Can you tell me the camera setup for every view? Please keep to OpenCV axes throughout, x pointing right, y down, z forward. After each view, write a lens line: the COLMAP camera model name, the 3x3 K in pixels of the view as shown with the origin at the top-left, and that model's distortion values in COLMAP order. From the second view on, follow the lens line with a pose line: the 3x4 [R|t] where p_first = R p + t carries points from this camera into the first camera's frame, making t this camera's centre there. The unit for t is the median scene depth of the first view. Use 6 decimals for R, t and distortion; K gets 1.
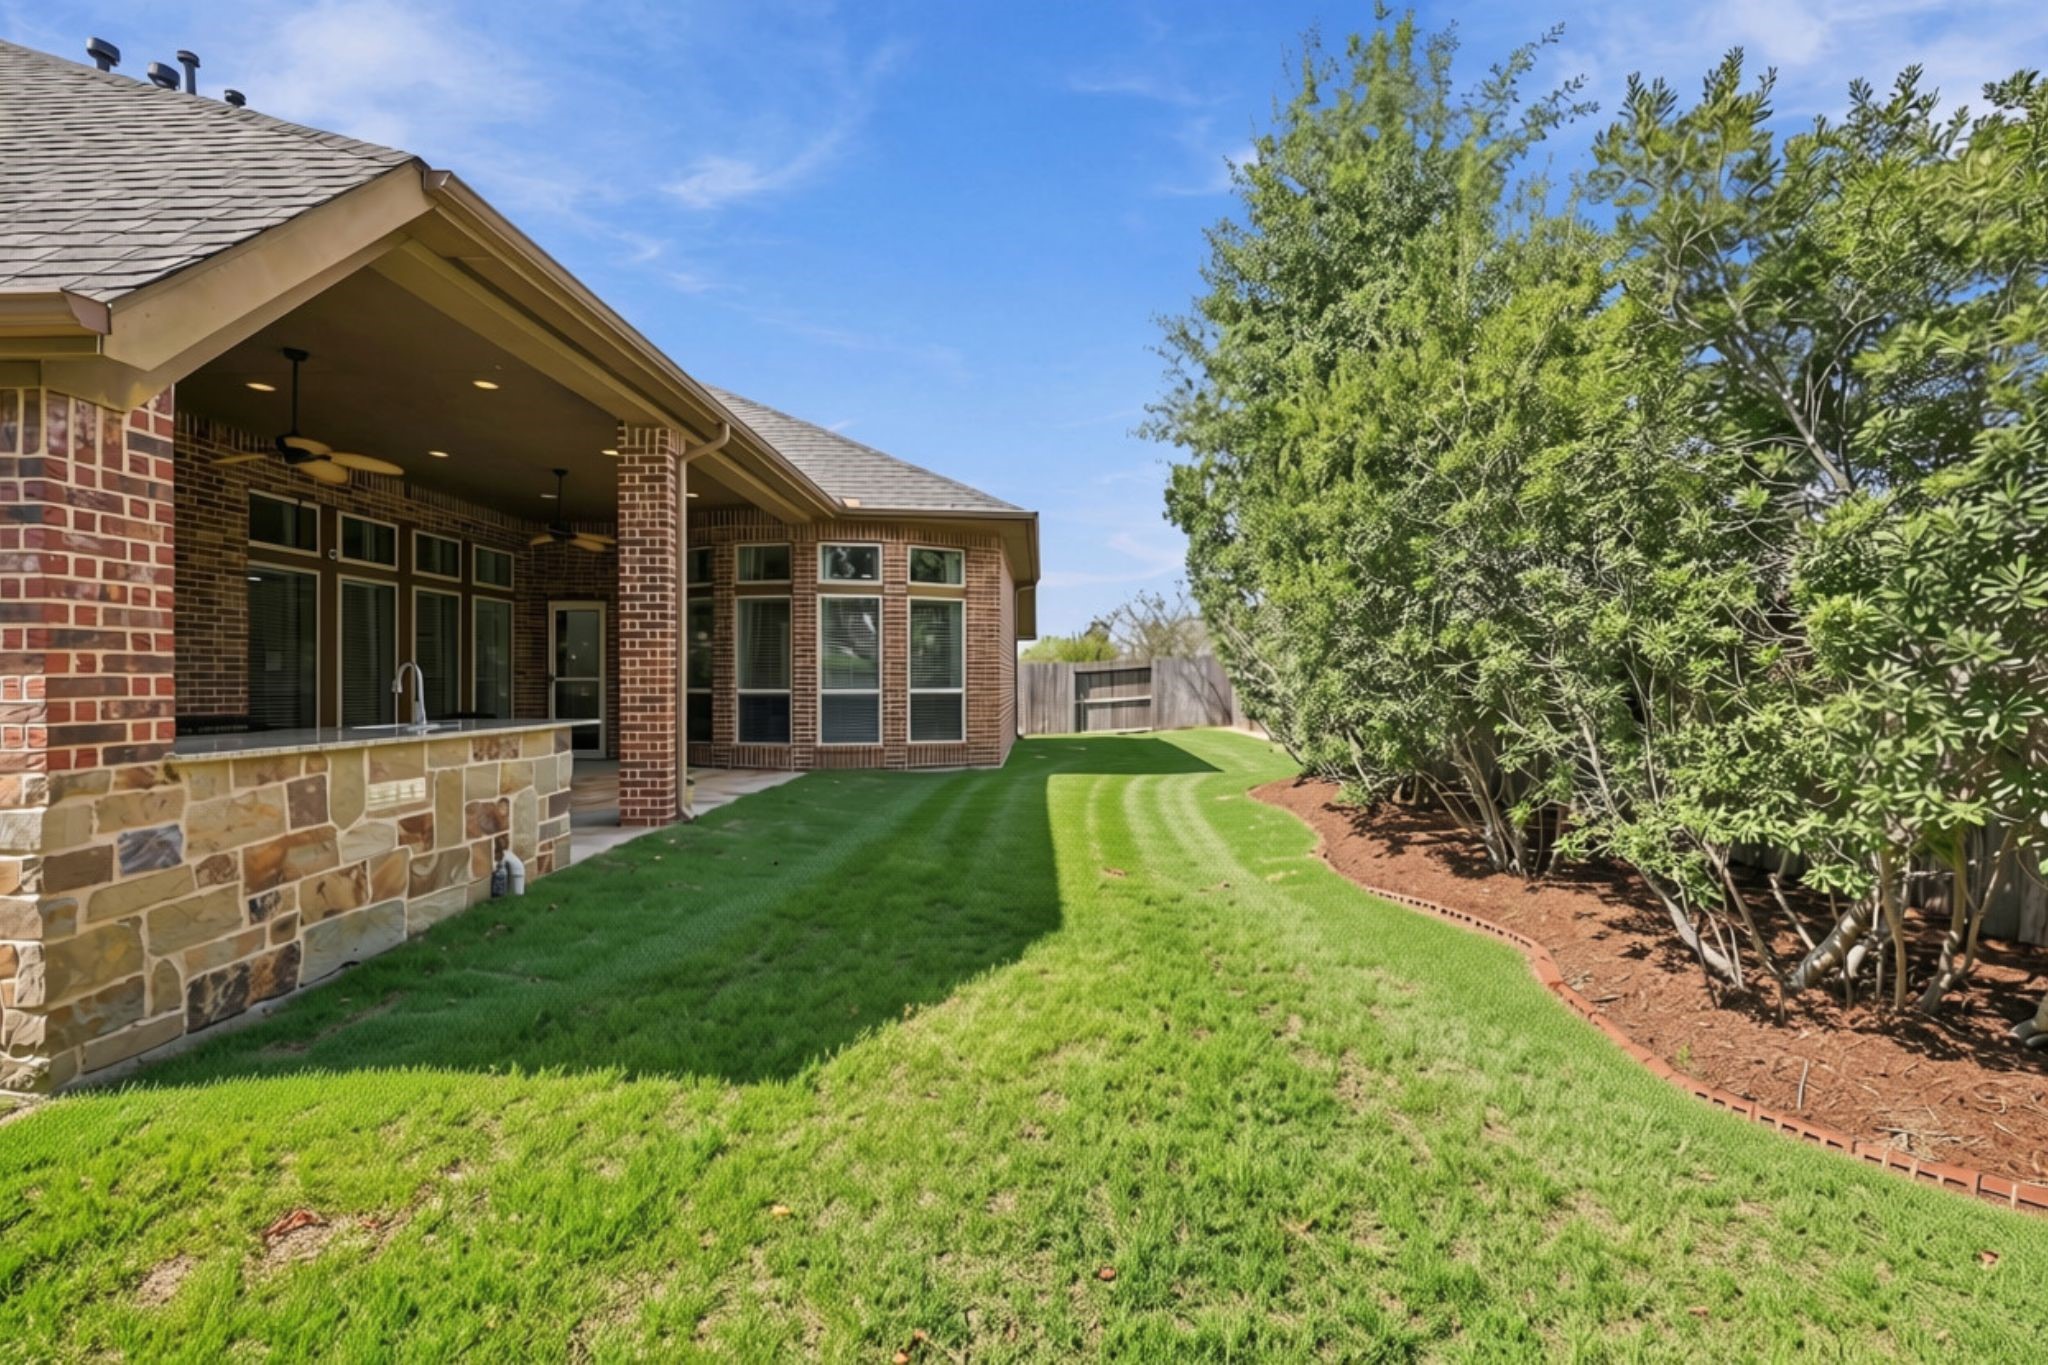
lens RADIAL K [[821.5, 0, 1025.3], [0, 821.5, 679.0], [0, 0, 1]] dist [0.001882, -0.002548]
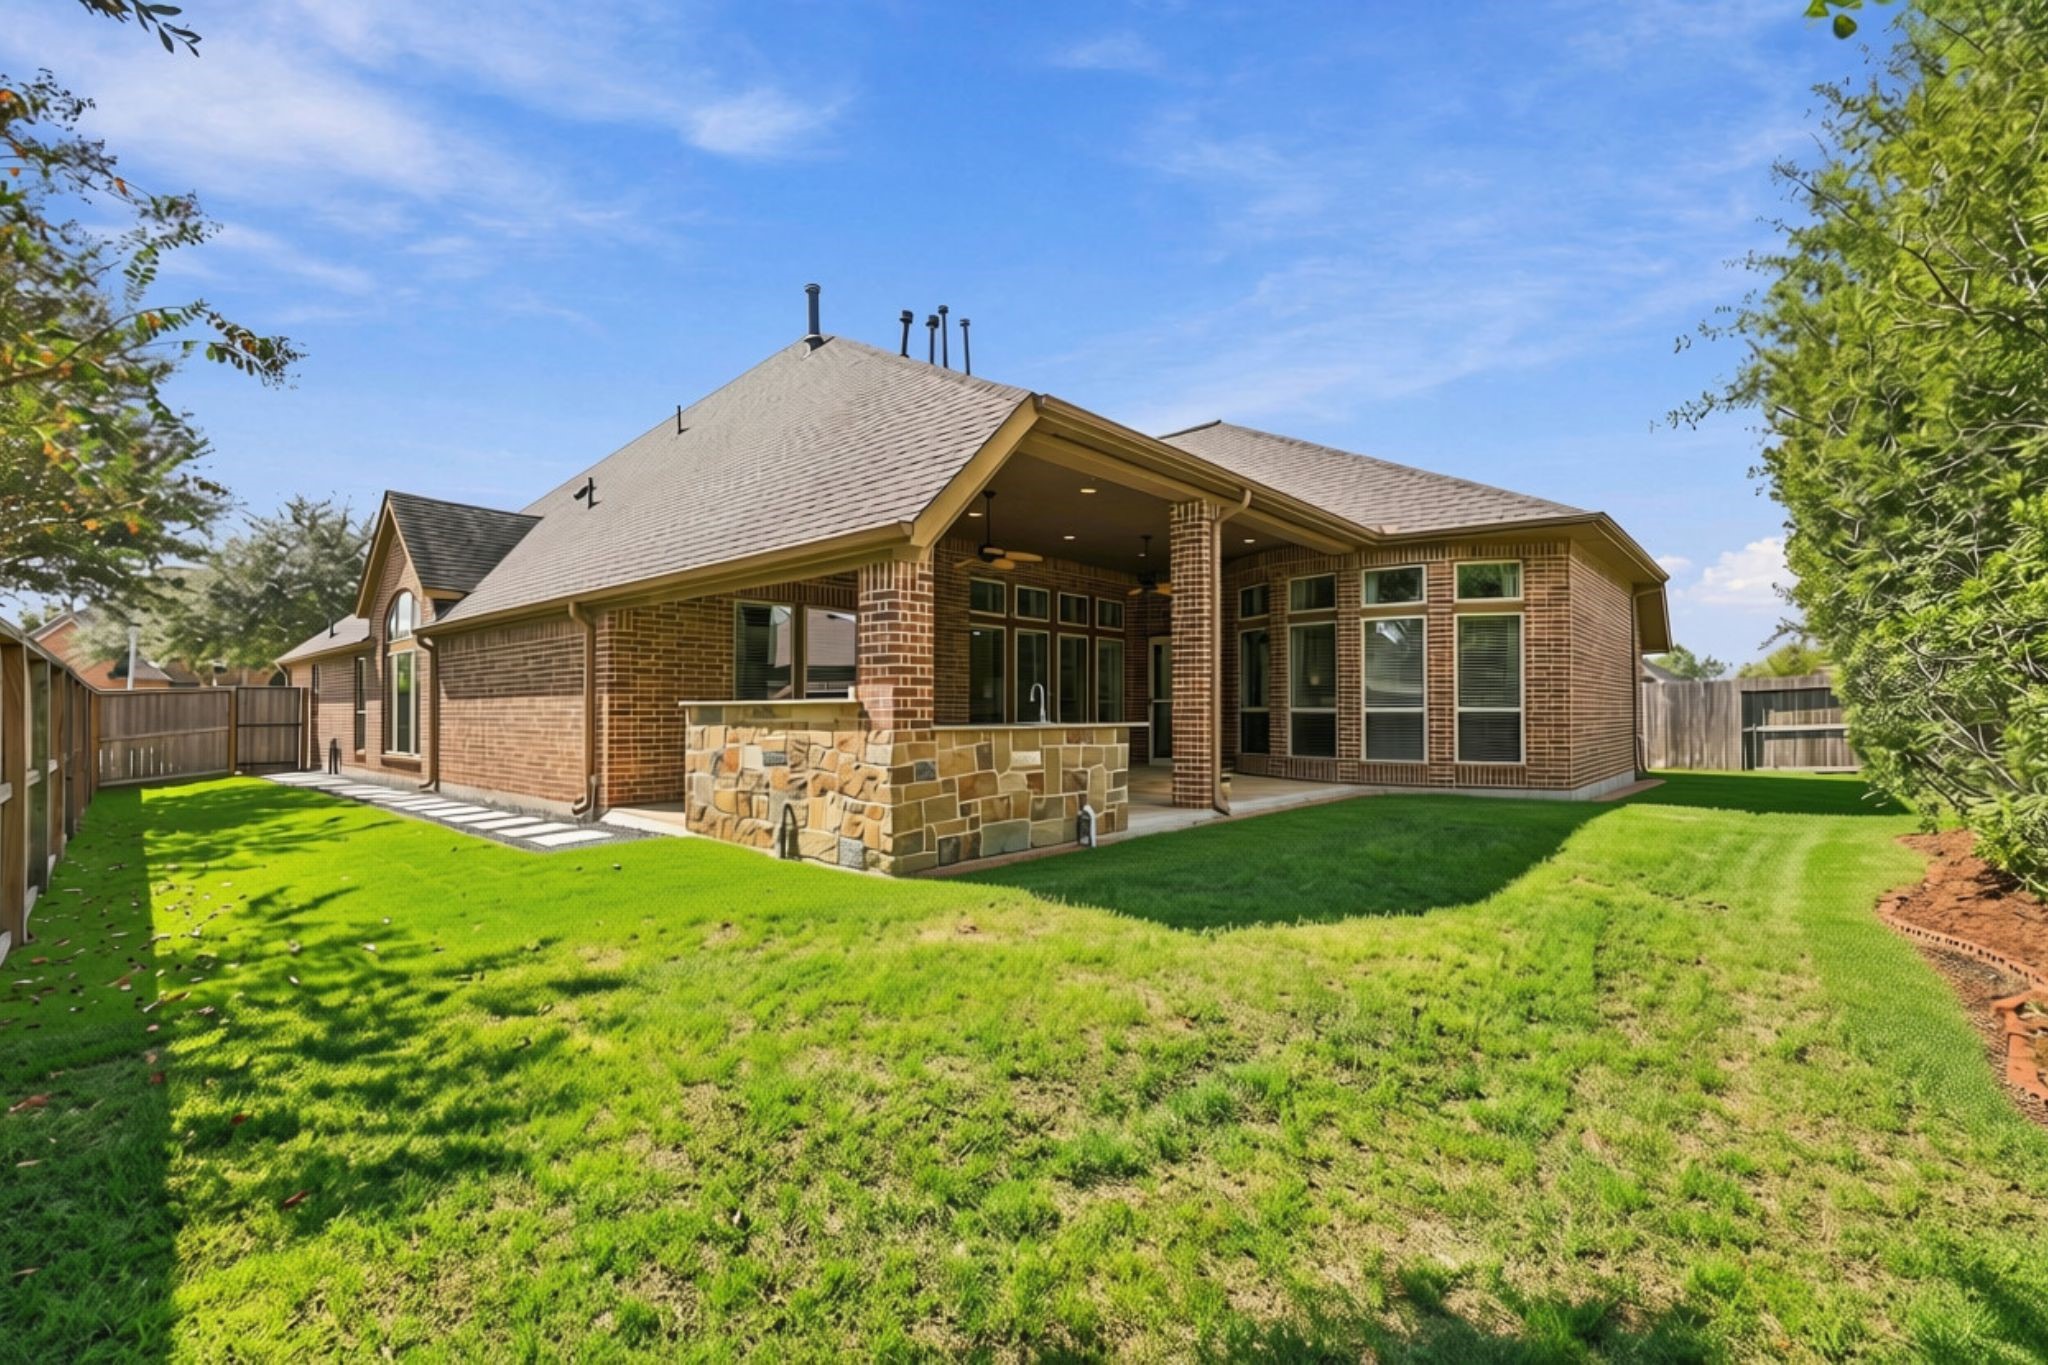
lens RADIAL K [[846.1, 0, 1024.0], [0, 846.1, 682.5], [0, 0, 1]] dist [0.001690, 0.000243]
pose [[0.762649, -0.018479, -0.646549, 0.205191], [0.000443, 0.999607, -0.028046, 0.017231], [0.646813, 0.021103, 0.762357, -0.190325]]
